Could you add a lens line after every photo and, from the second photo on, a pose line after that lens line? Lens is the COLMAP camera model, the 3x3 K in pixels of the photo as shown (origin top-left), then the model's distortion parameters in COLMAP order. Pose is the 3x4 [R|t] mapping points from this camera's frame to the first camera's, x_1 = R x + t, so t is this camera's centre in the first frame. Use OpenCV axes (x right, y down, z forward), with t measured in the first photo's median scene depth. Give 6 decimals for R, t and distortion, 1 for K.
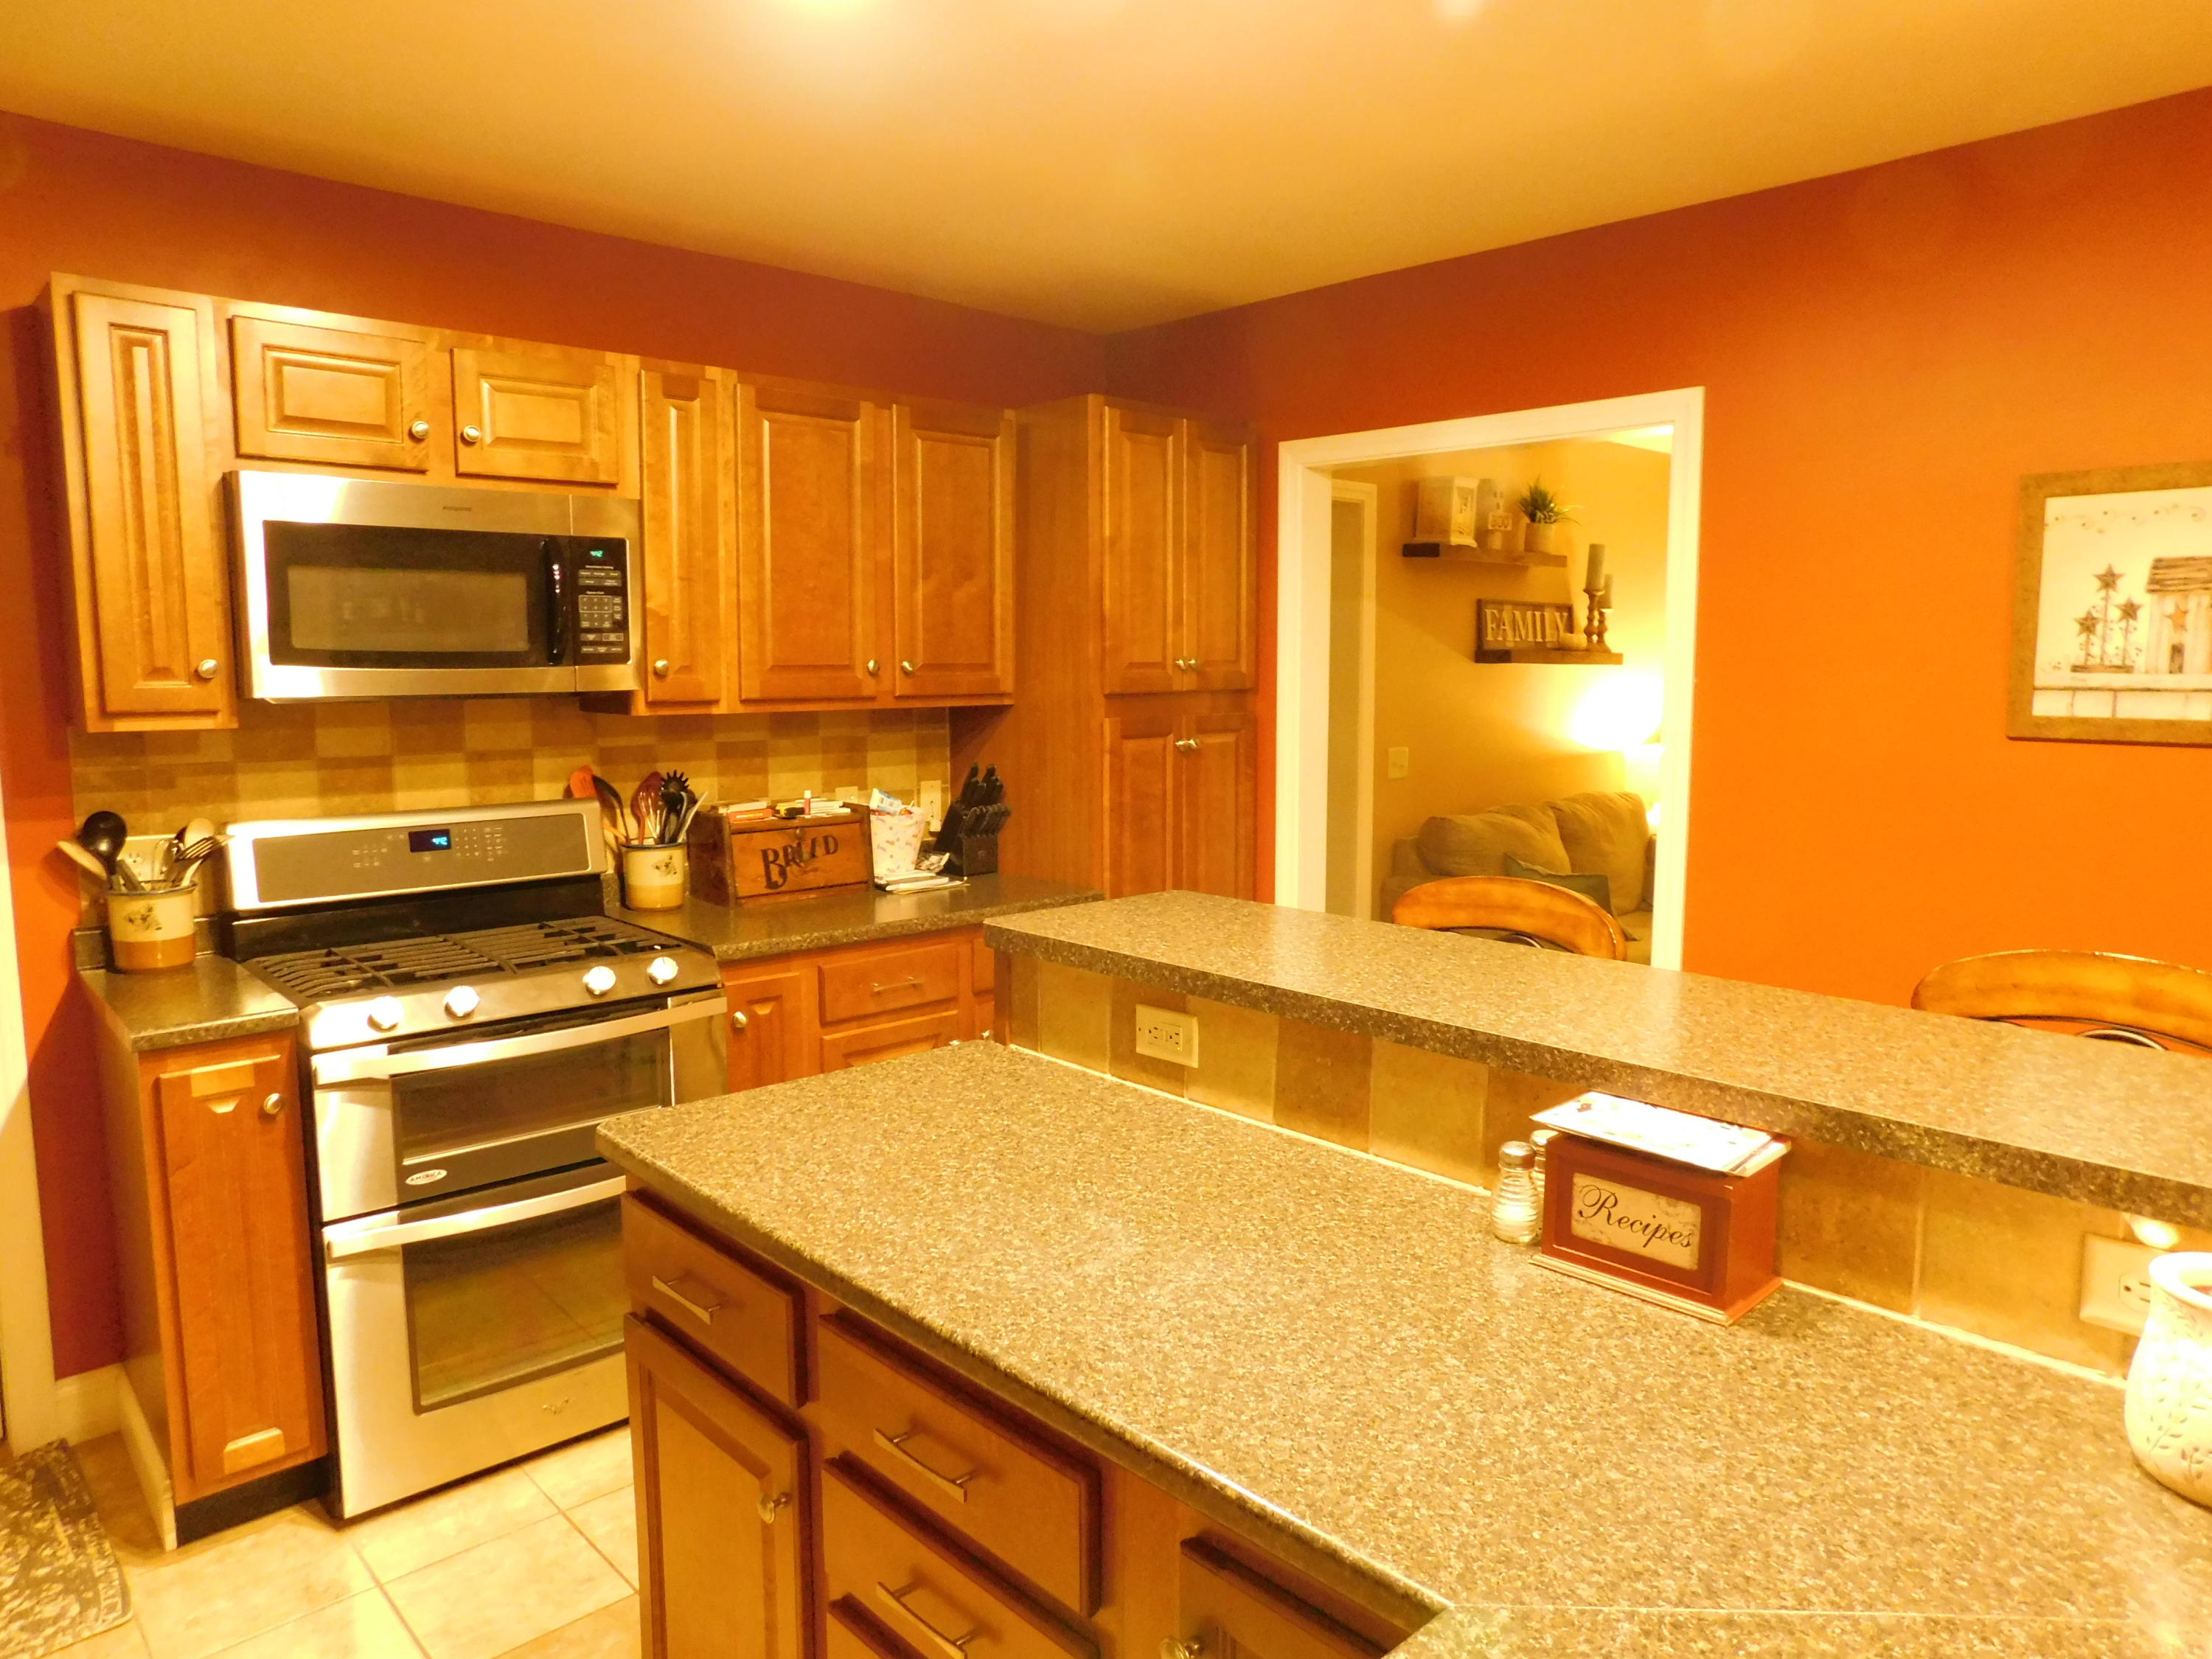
lens RADIAL K [[1457.9, 0, 1113.1], [0, 1457.9, 825.4], [0, 0, 1]] dist [-0.057308, 0.034980]
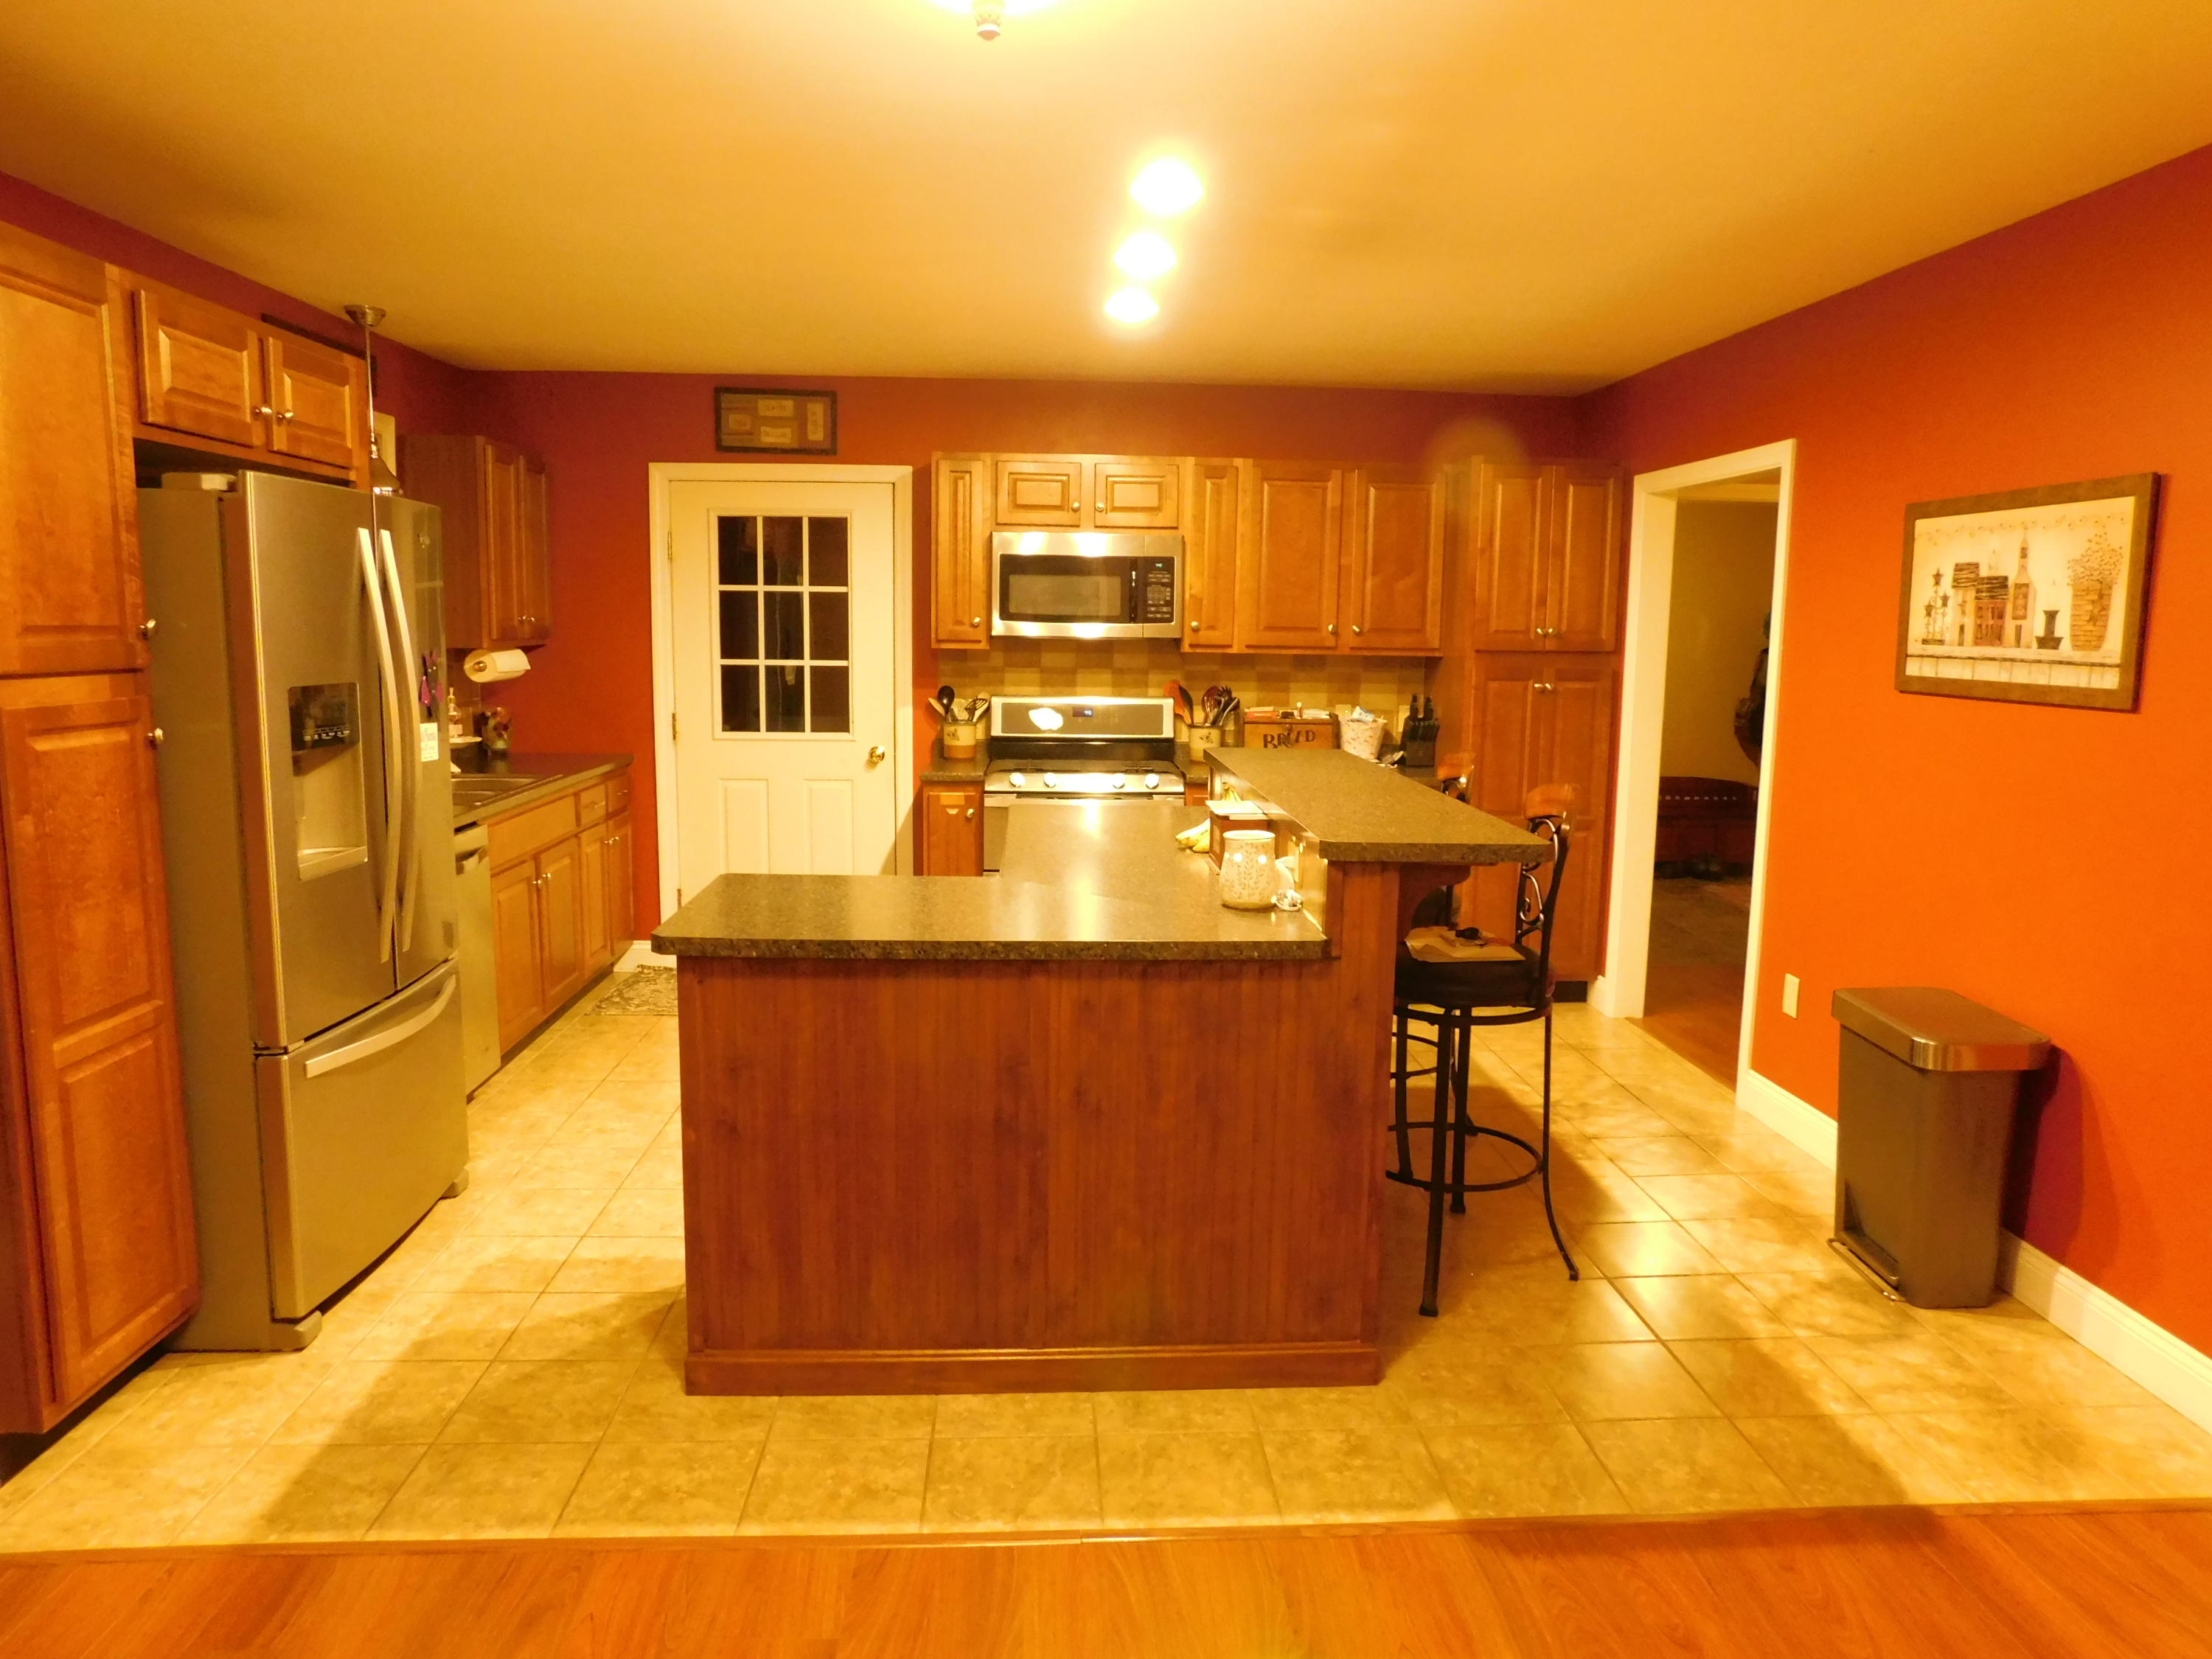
lens RADIAL K [[1457.9, 0, 1106.4], [0, 1457.9, 821.7], [0, 0, 1]] dist [-0.057308, 0.034980]
pose [[0.762717, 0.100859, -0.638819, 0.906655], [-0.089275, 0.994728, 0.050461, 0.061368], [0.640541, 0.018543, 0.767700, -0.545835]]
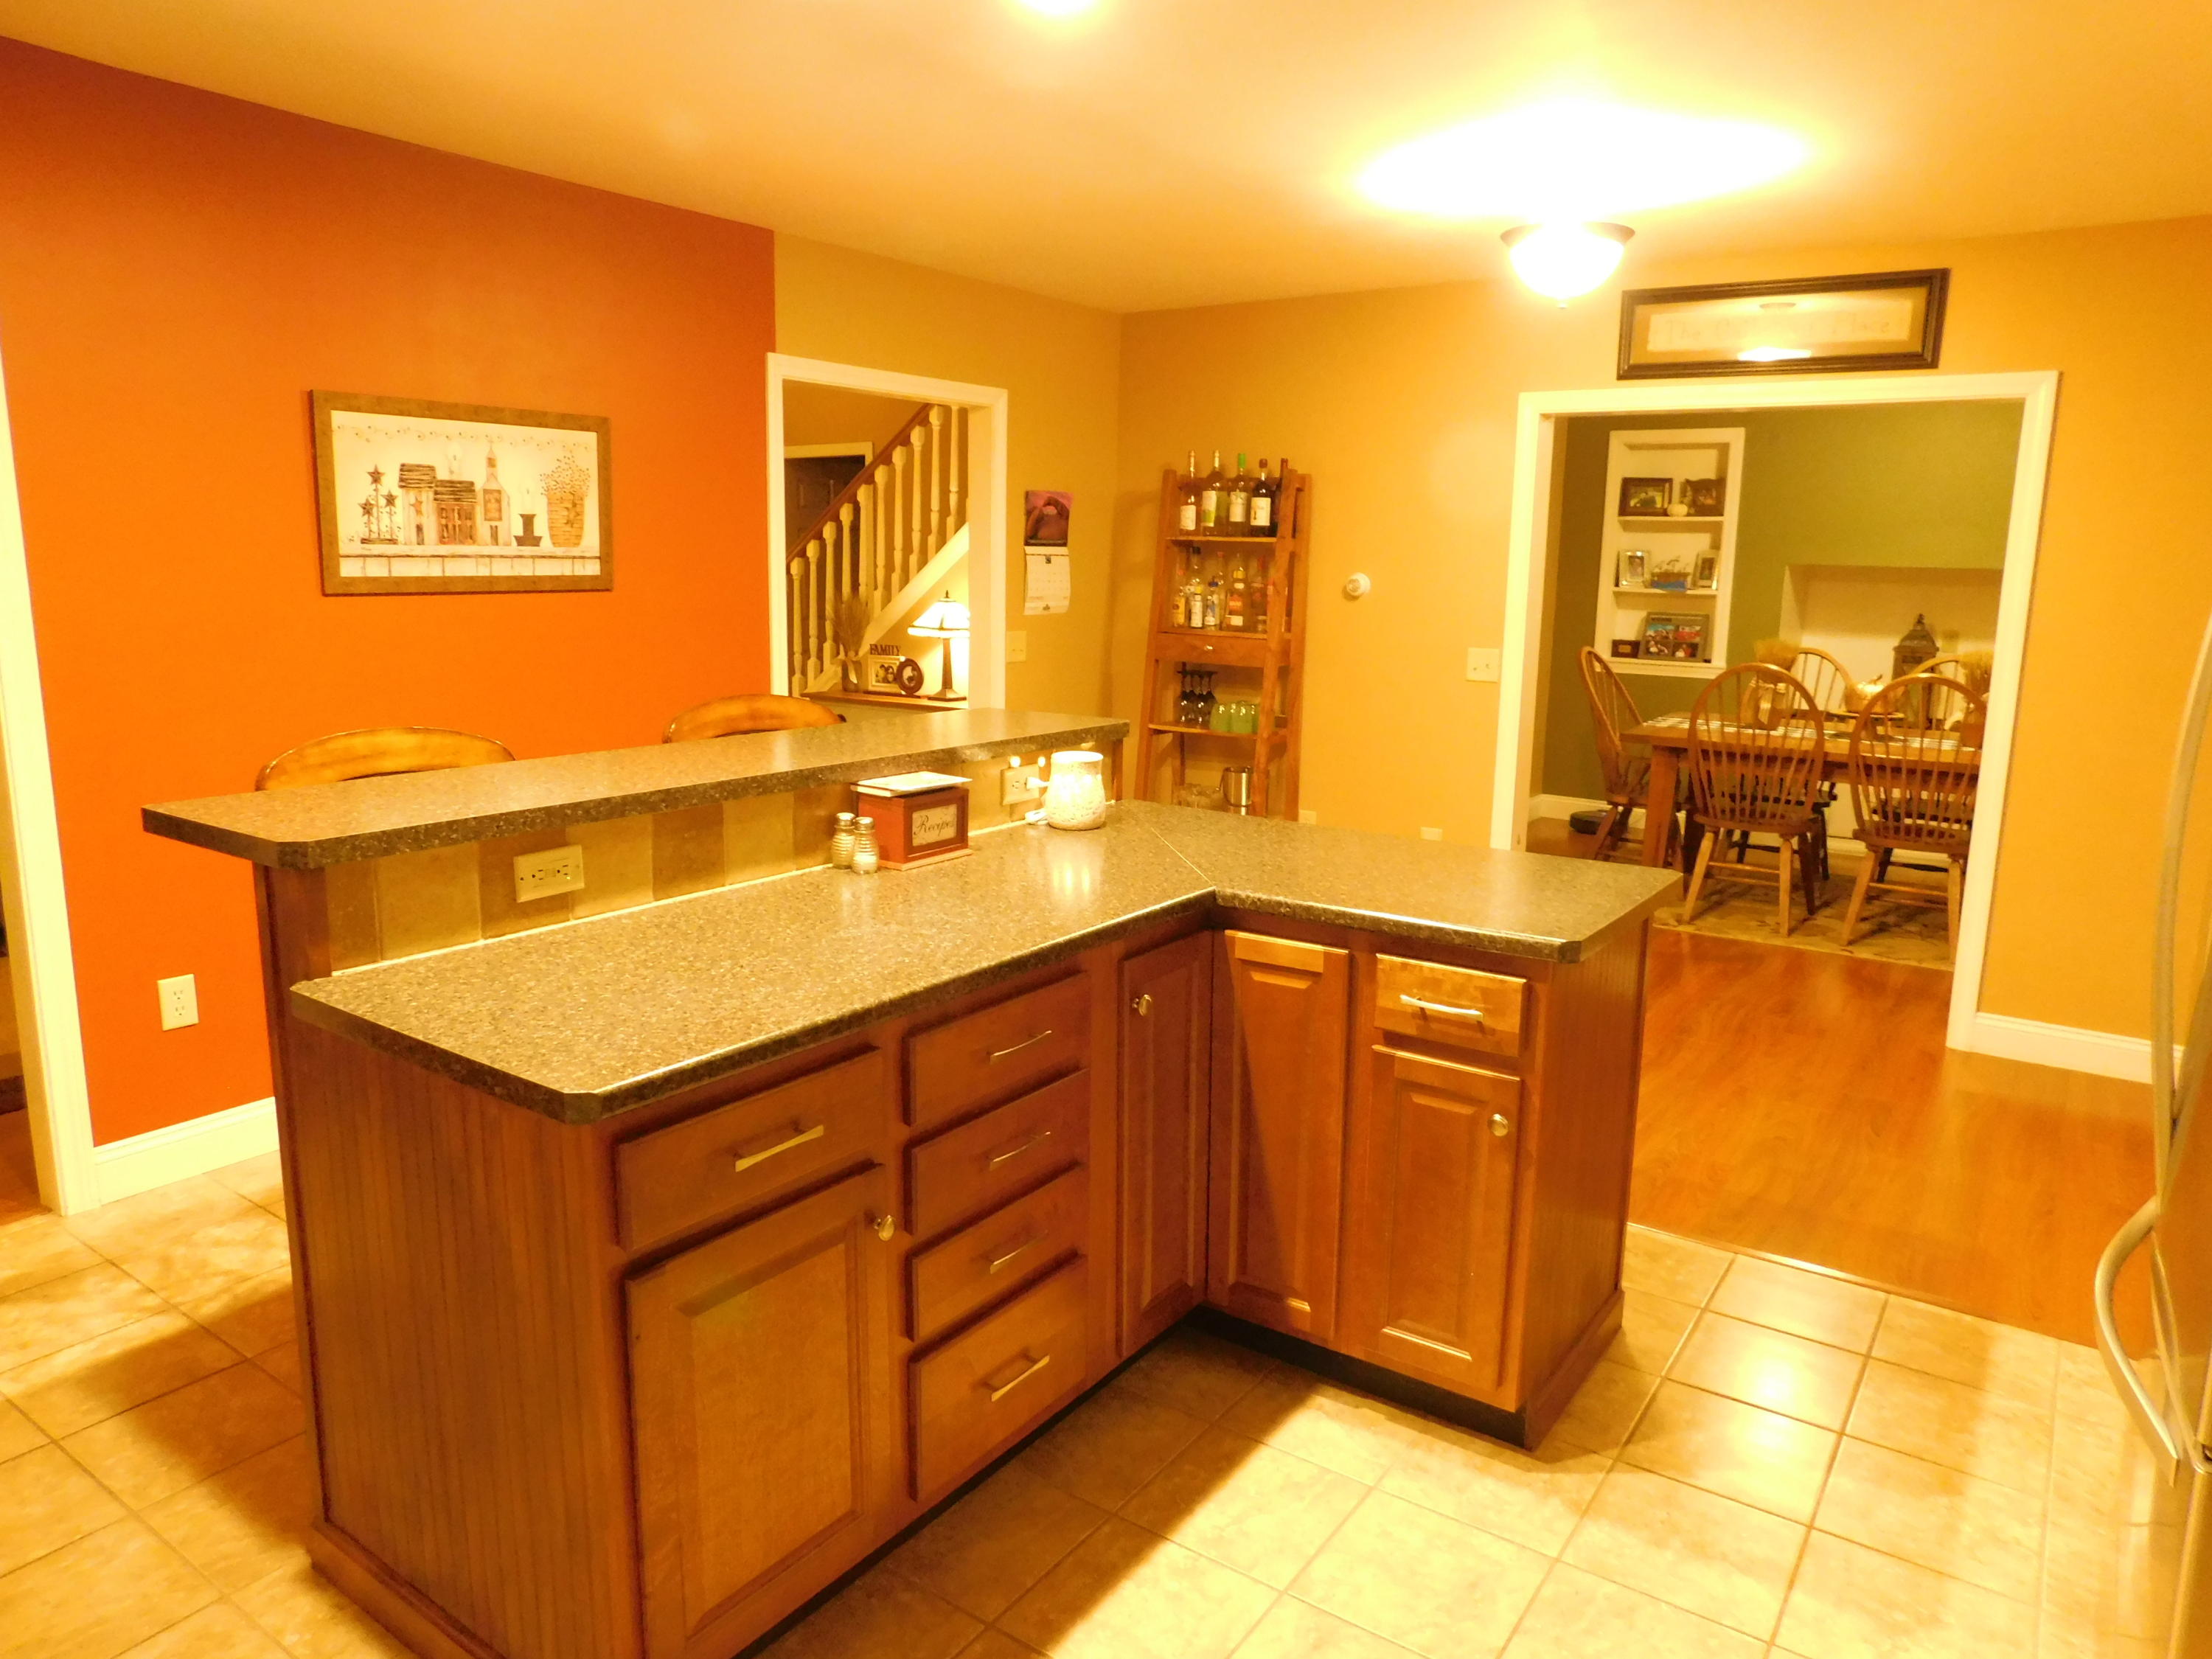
lens RADIAL K [[1457.9, 0, 1102.7], [0, 1457.9, 838.3], [0, 0, 1]] dist [-0.057308, 0.034980]
pose [[-0.205041, -0.189824, 0.960169, -0.780141], [0.096304, 0.972339, 0.212795, -0.053385], [-0.974004, 0.136099, -0.181088, 0.555397]]
